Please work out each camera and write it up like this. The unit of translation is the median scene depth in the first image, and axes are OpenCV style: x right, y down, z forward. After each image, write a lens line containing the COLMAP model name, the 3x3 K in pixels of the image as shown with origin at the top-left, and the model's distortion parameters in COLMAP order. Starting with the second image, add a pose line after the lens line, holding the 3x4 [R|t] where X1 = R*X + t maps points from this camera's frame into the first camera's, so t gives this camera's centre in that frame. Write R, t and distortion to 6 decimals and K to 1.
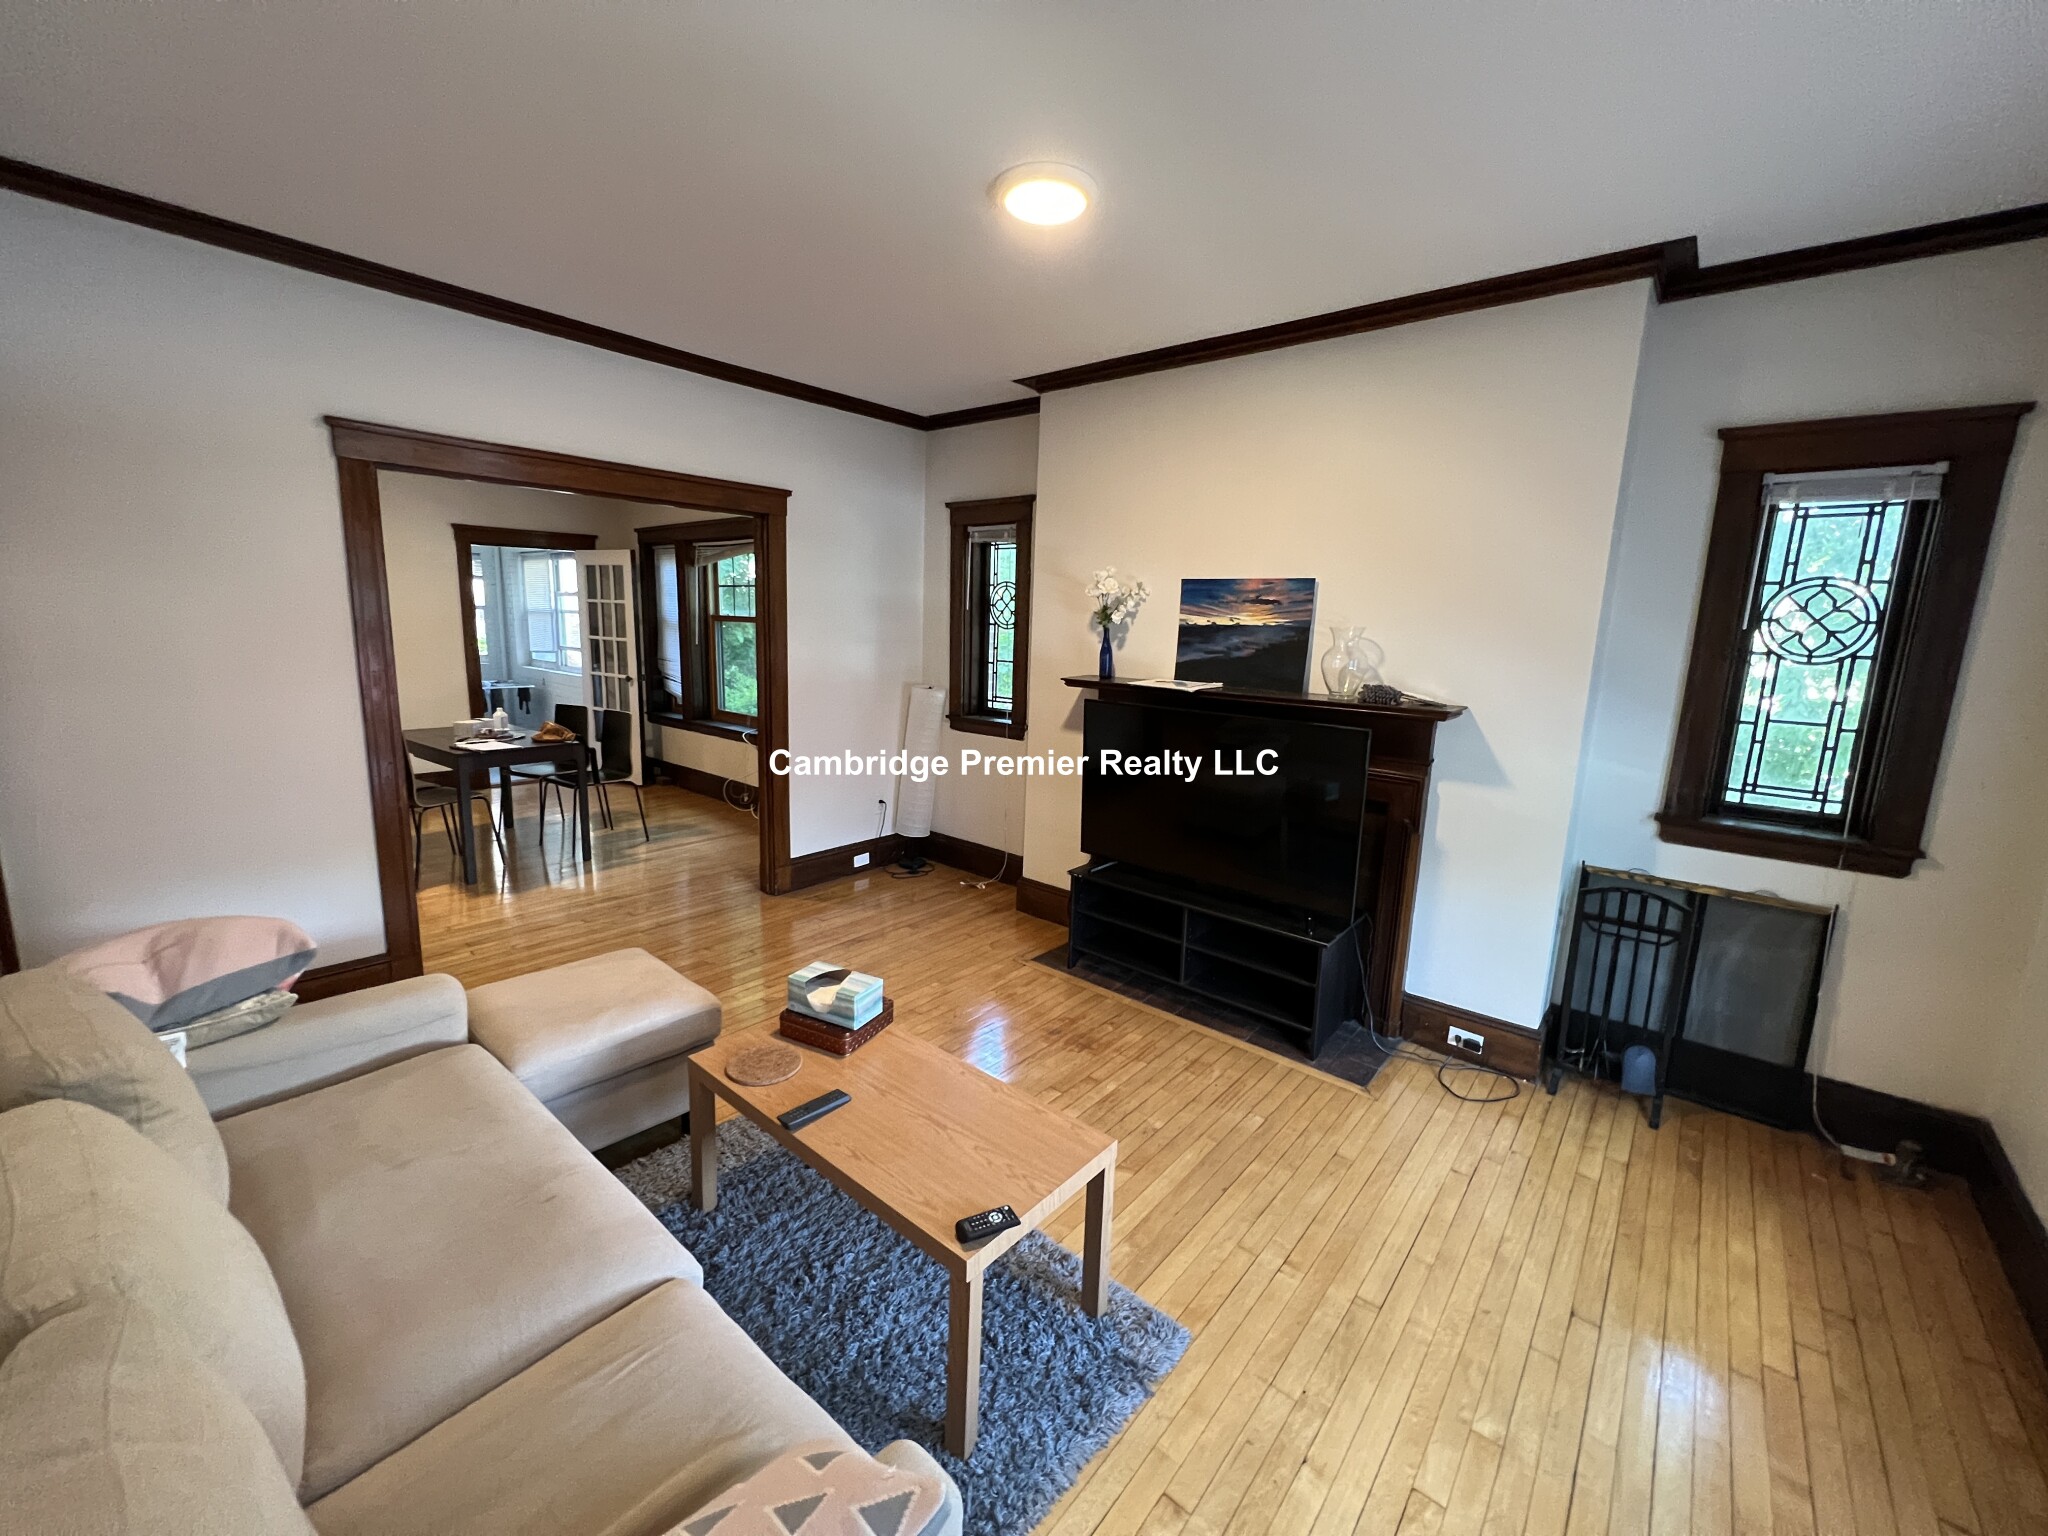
lens RADIAL K [[822.6, 0, 1018.2], [0, 822.6, 759.9], [0, 0, 1]] dist [-0.000586, 0.000538]
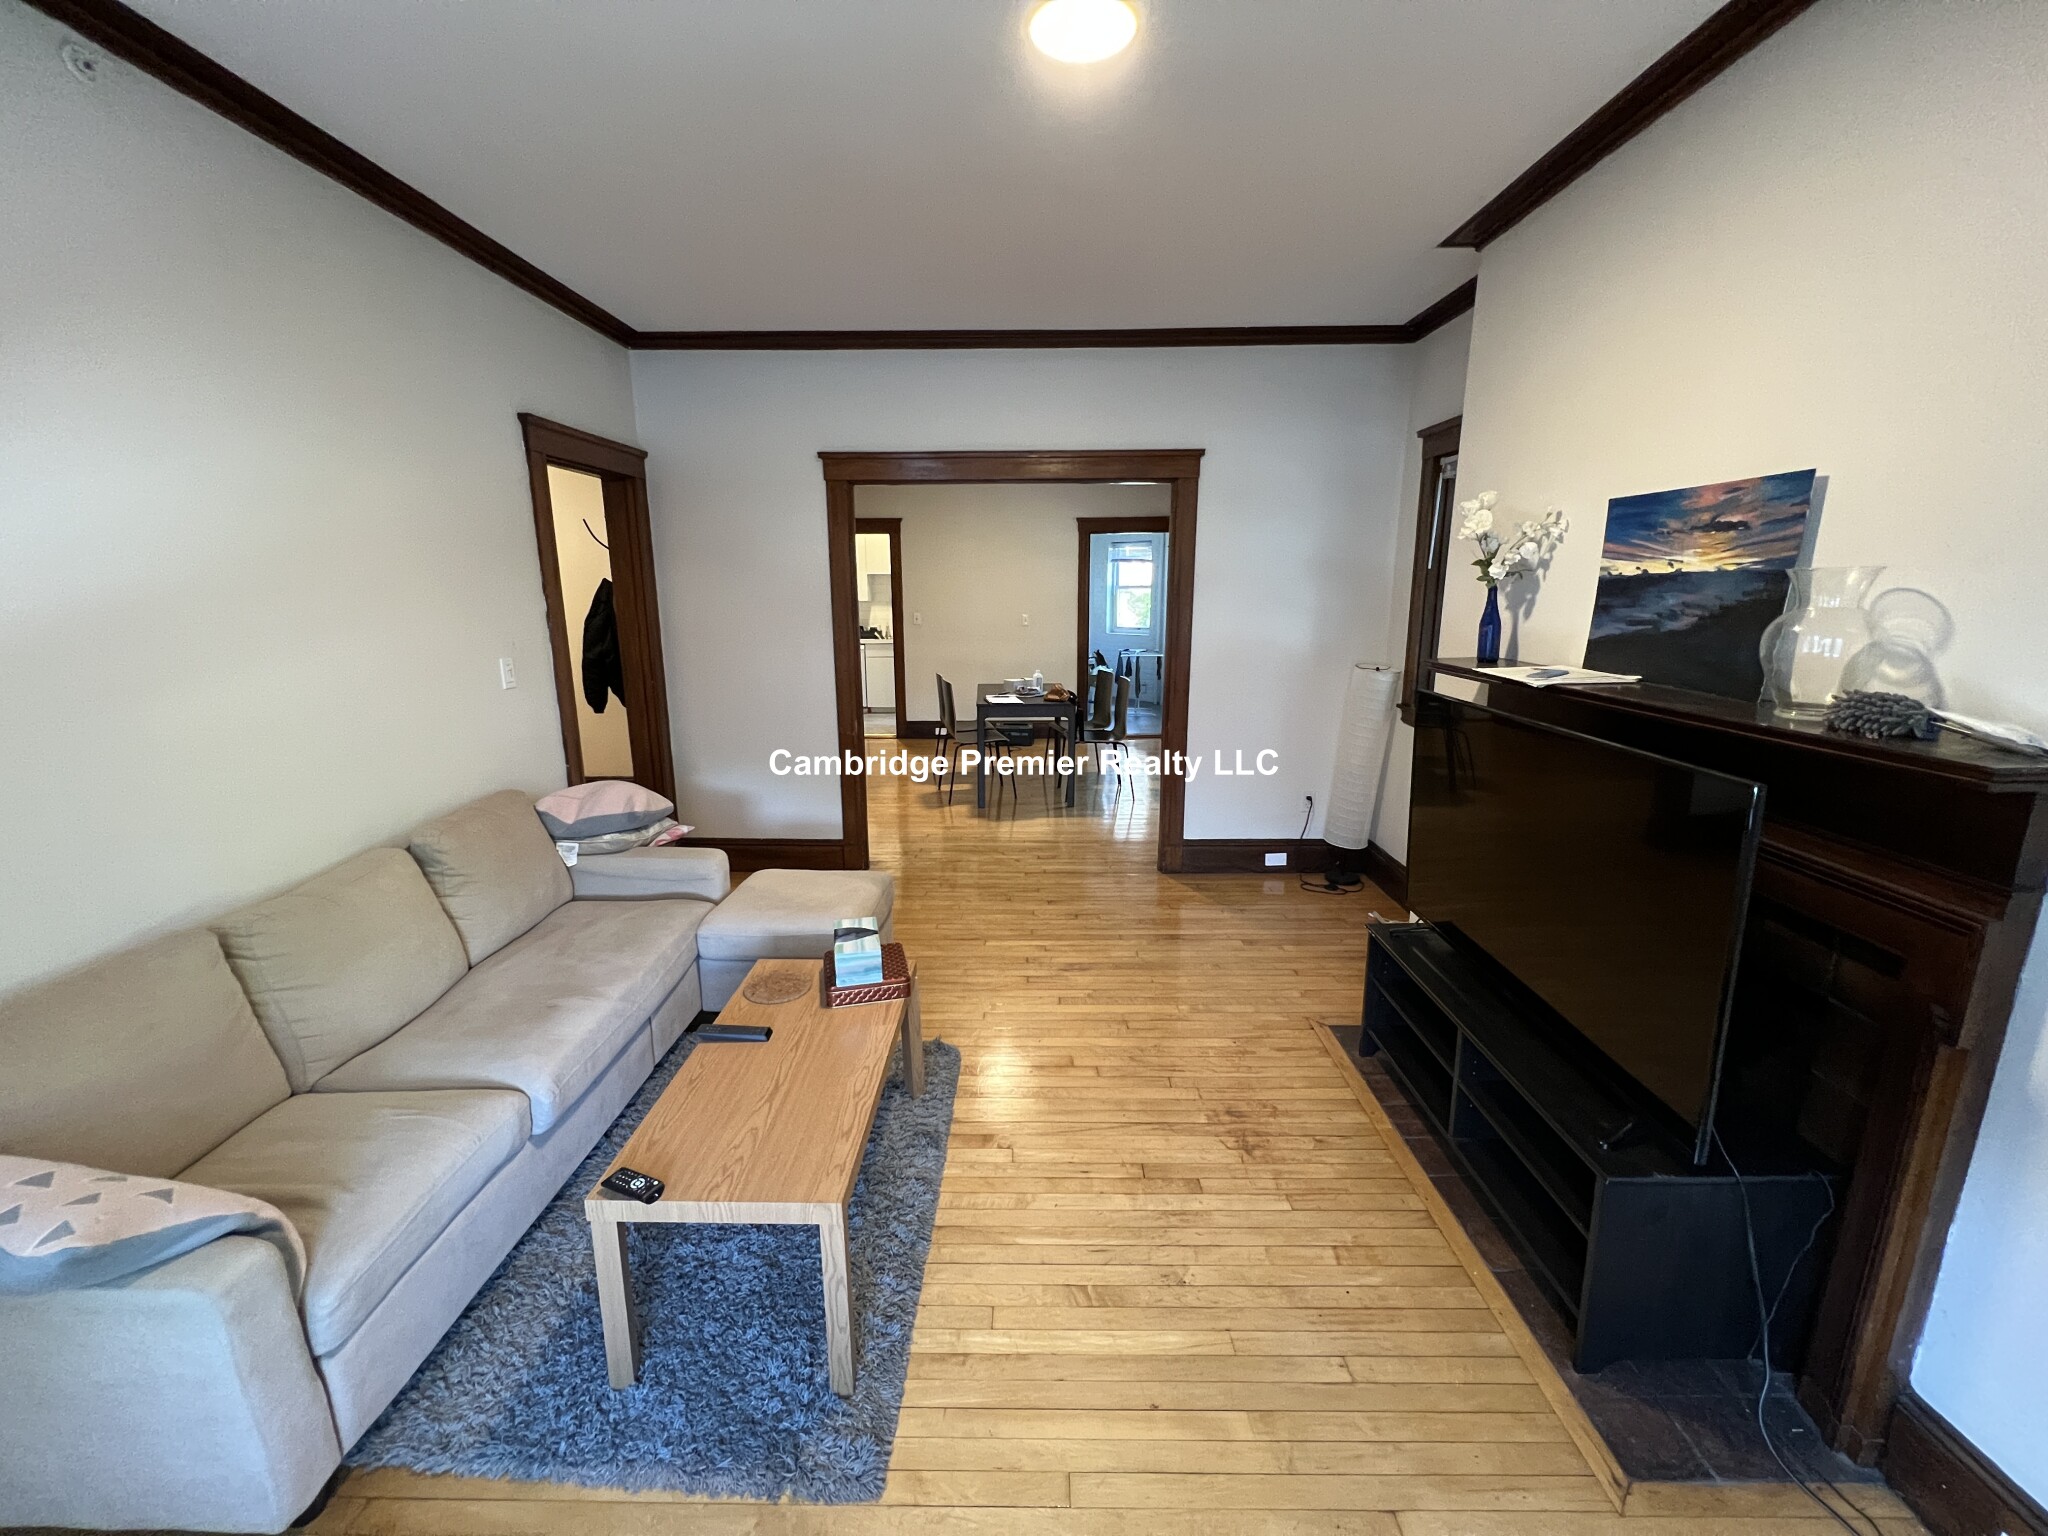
lens RADIAL K [[822.6, 0, 1017.5], [0, 822.6, 758.3], [0, 0, 1]] dist [-0.000586, 0.000538]
pose [[0.635410, 0.126338, -0.761770, 0.382957], [-0.106096, 0.991452, 0.075933, -0.031484], [0.764852, 0.032572, 0.643382, 0.276861]]
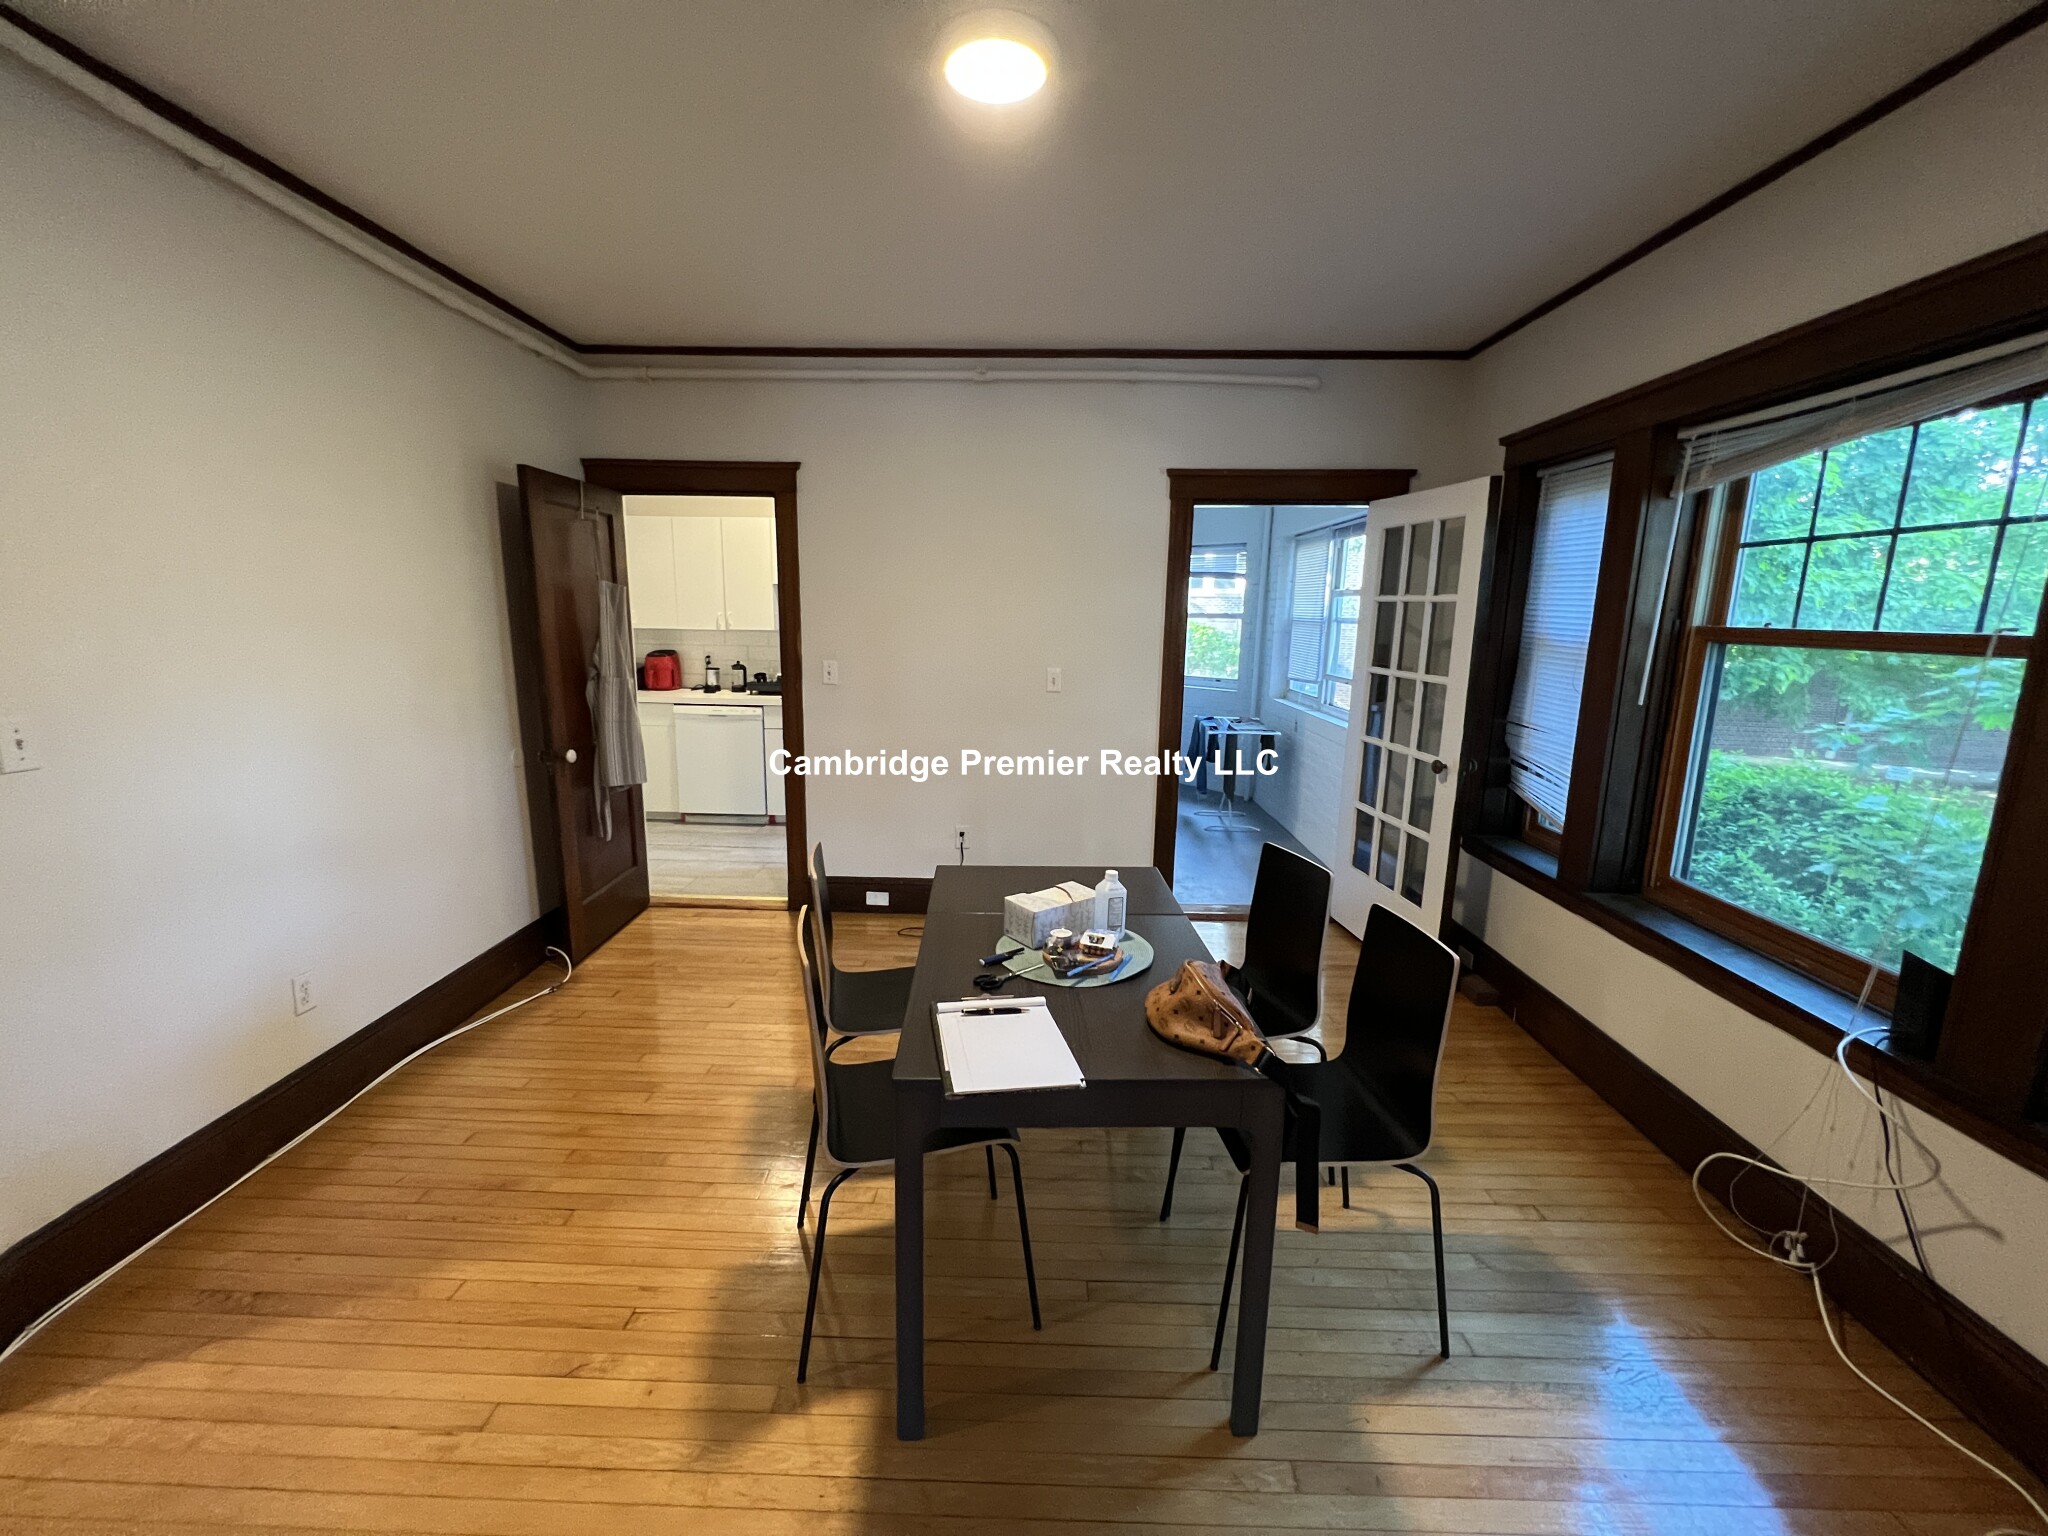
lens RADIAL K [[822.6, 0, 1021.6], [0, 822.6, 758.5], [0, 0, 1]] dist [-0.000586, 0.000538]
pose [[0.637393, 0.117911, -0.761464, -0.498790], [-0.126083, 0.990863, 0.047893, -0.173717], [0.760153, 0.065481, 0.646436, 0.959375]]
